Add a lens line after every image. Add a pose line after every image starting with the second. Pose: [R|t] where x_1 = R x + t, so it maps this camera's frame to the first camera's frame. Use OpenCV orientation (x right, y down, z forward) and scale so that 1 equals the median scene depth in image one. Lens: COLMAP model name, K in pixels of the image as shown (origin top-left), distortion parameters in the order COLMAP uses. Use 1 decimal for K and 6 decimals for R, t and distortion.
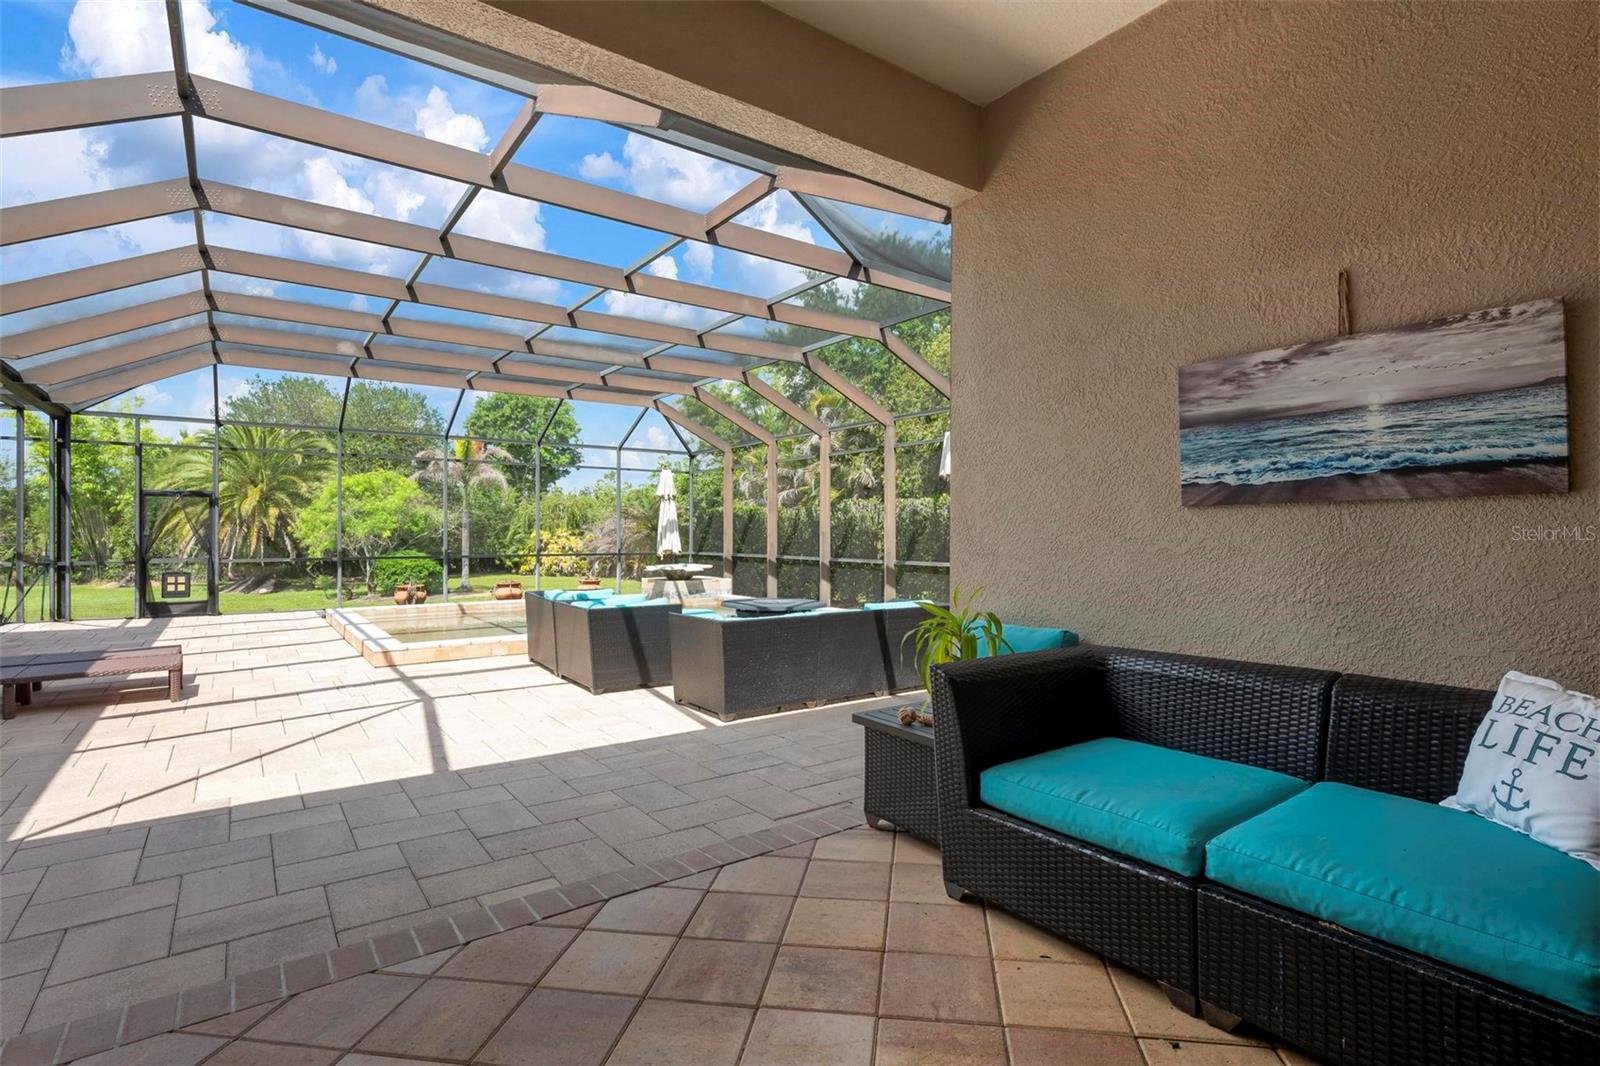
lens RADIAL K [[772.6, 0, 804.8], [0, 772.6, 532.5], [0, 0, 1]] dist [-0.001435, -0.000400]
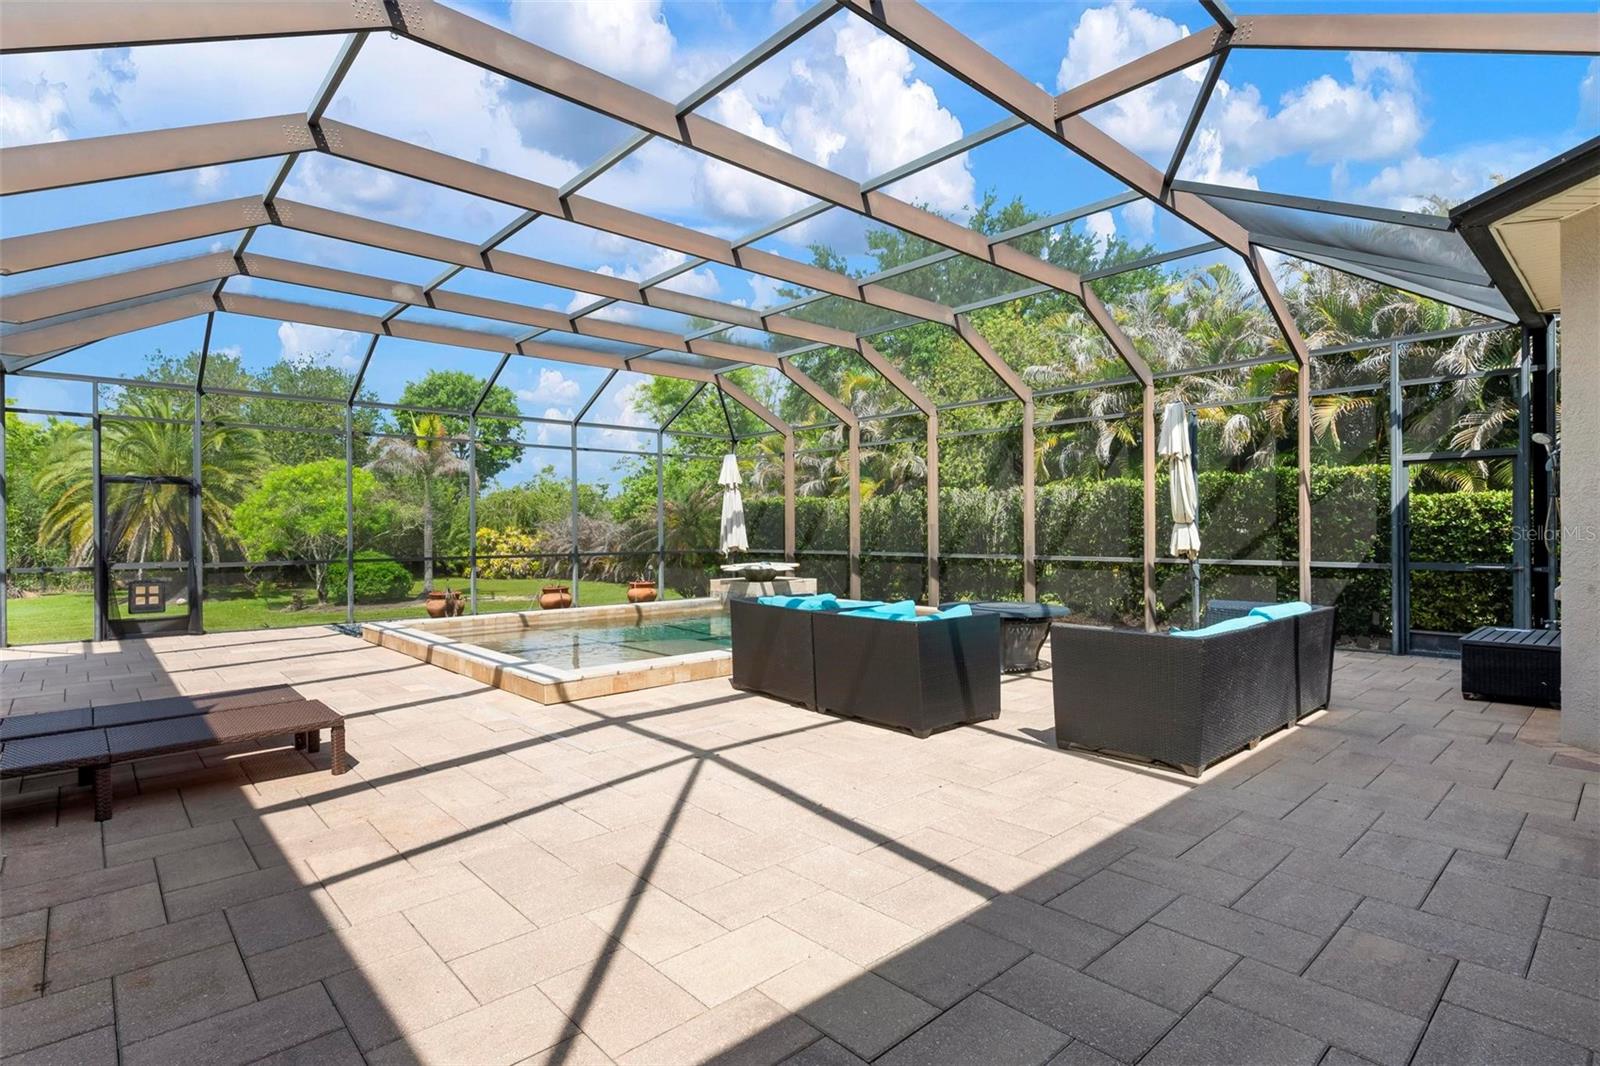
lens RADIAL K [[784.5, 0, 802.1], [0, 784.5, 534.8], [0, 0, 1]] dist [-0.000673, 0.000879]
pose [[0.993941, -0.007755, 0.109640, -0.183152], [0.007156, 0.999957, 0.005853, 0.003939], [-0.109681, -0.005033, 0.993954, 0.104648]]
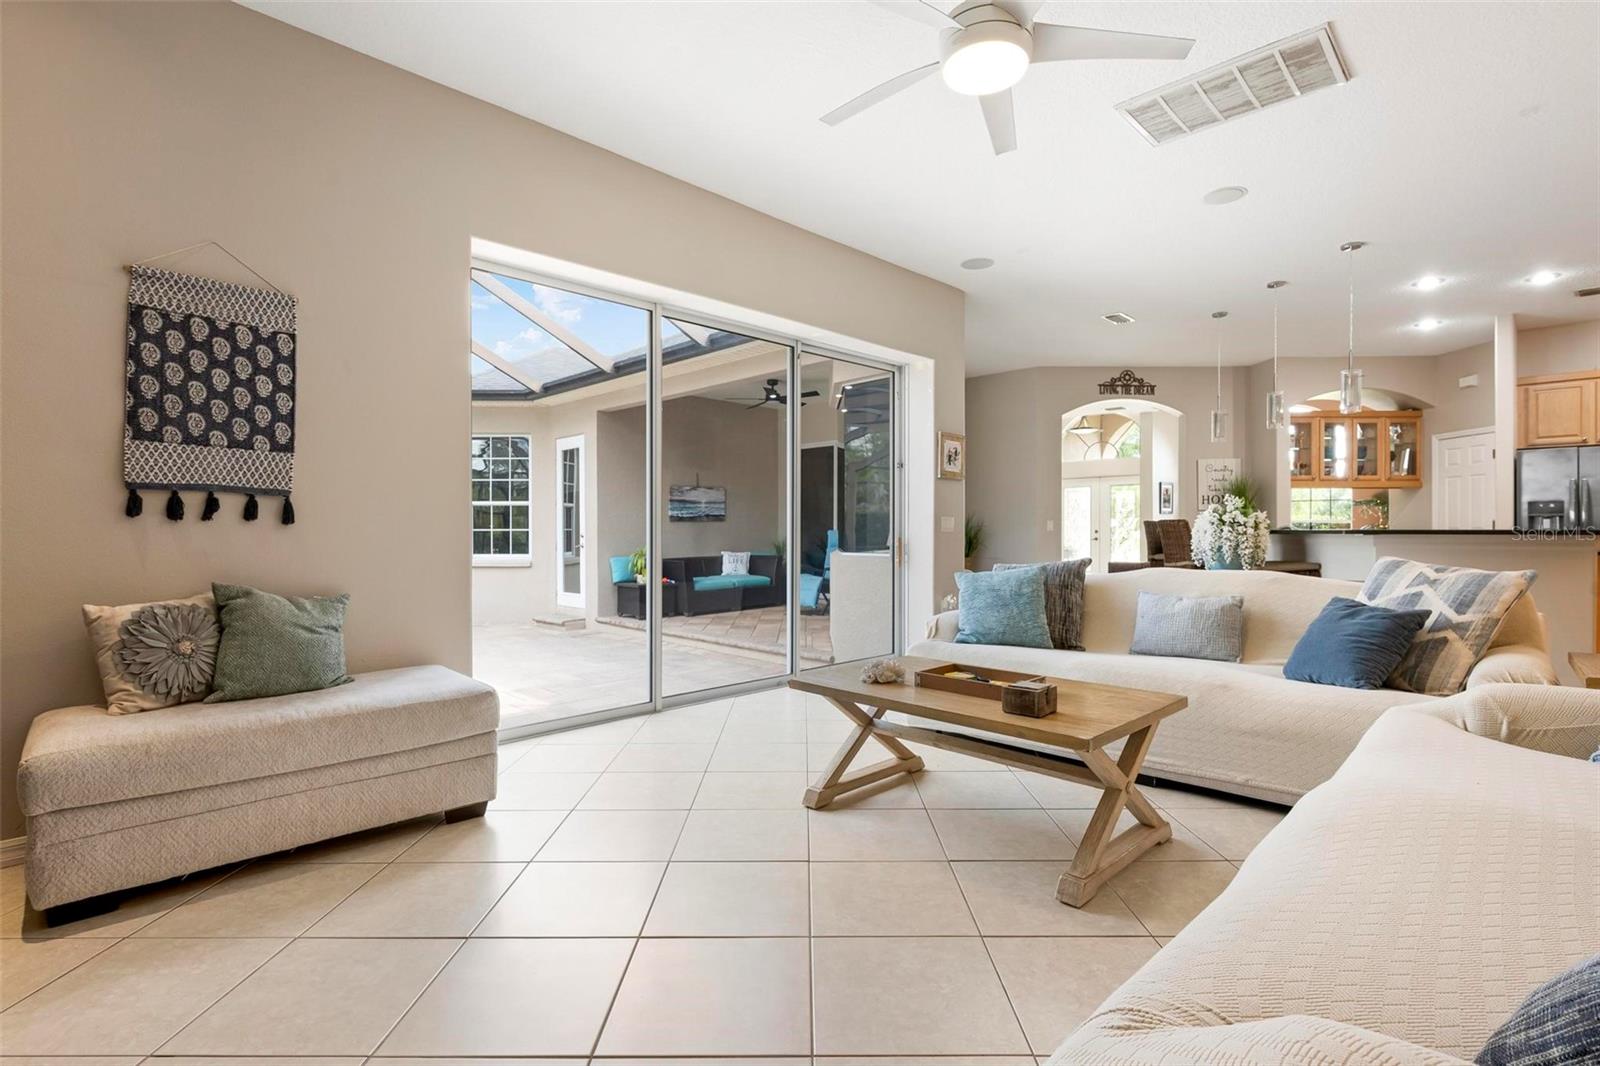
lens RADIAL K [[757.9, 0, 801.3], [0, 757.9, 532.6], [0, 0, 1]] dist [-0.001034, -0.000093]
pose [[-0.149255, -0.004836, 0.988787, -0.571876], [0.001524, 0.999986, 0.005120, 0.001155], [-0.988798, 0.002272, -0.149246, 0.146911]]
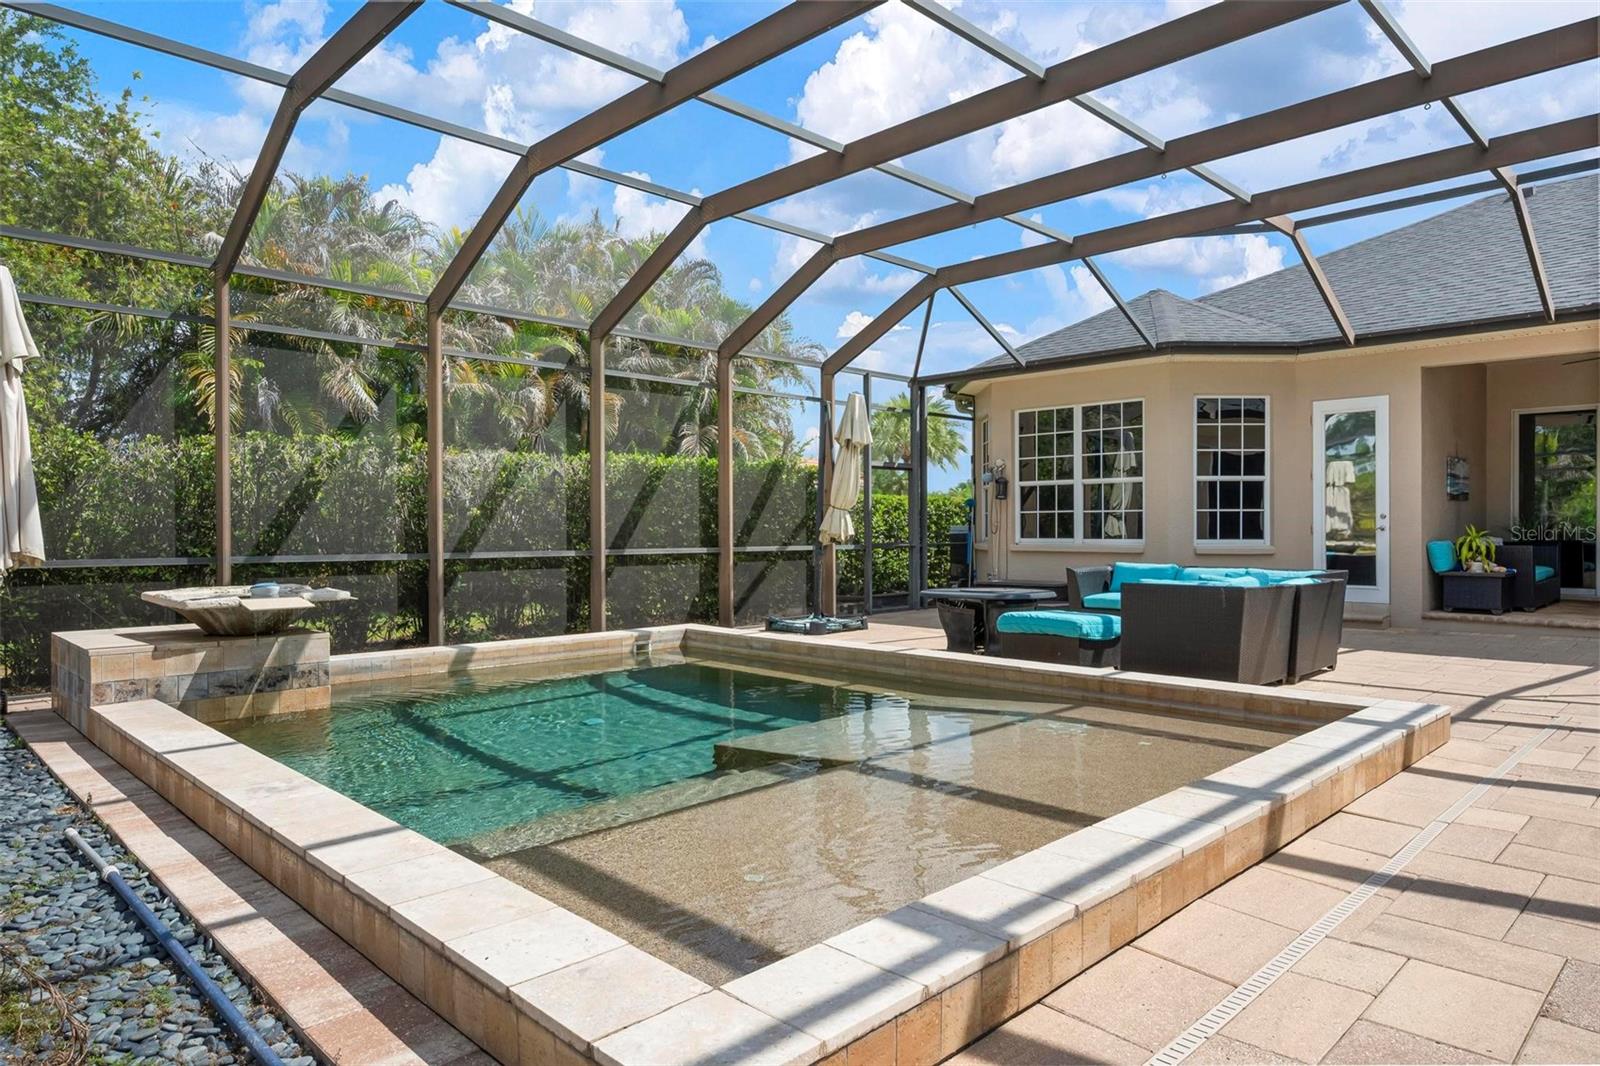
lens RADIAL K [[989.4, 0, 799.8], [0, 989.4, 521.0], [0, 0, 1]] dist [-0.000059, -0.000201]
pose [[-0.144644, 0.000998, 0.989483, -0.551226], [0.002741, 0.999996, -0.000608, 0.009028], [-0.989480, 0.002624, -0.144646, 0.712445]]
